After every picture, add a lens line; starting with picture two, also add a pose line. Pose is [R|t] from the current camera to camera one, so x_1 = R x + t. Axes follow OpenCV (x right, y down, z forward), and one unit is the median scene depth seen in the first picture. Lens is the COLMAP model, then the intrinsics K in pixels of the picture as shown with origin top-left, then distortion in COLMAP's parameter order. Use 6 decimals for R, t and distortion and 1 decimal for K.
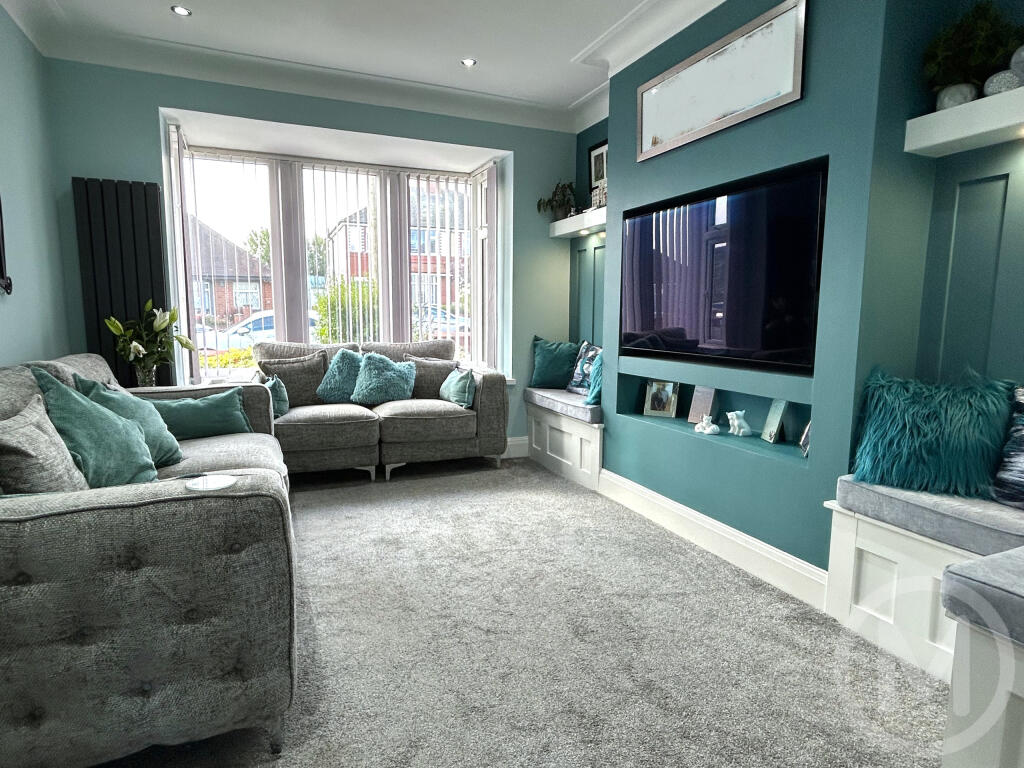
lens RADIAL K [[578.9, 0, 509.6], [0, 578.9, 382.7], [0, 0, 1]] dist [0.001505, 0.000202]
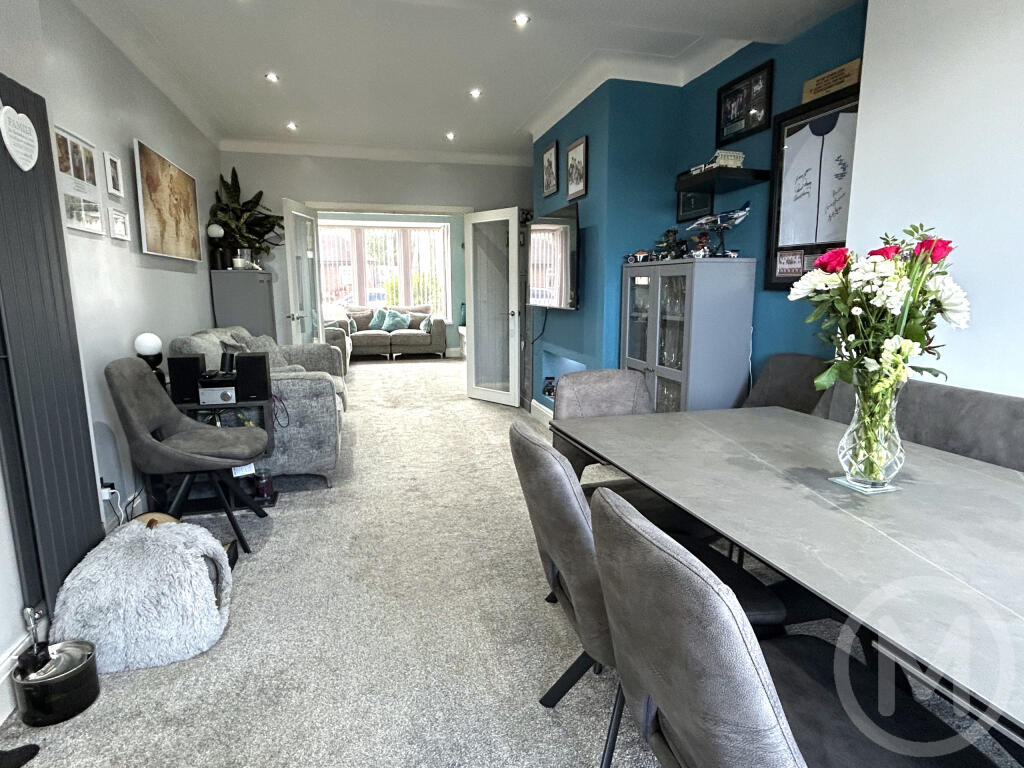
lens RADIAL K [[578.9, 0, 514.5], [0, 578.9, 385.6], [0, 0, 1]] dist [0.001505, 0.000202]
pose [[0.987949, 0.024922, -0.152762, 0.641716], [-0.018163, 0.998800, 0.045480, 0.142415], [0.153712, -0.042157, 0.987216, -1.303280]]
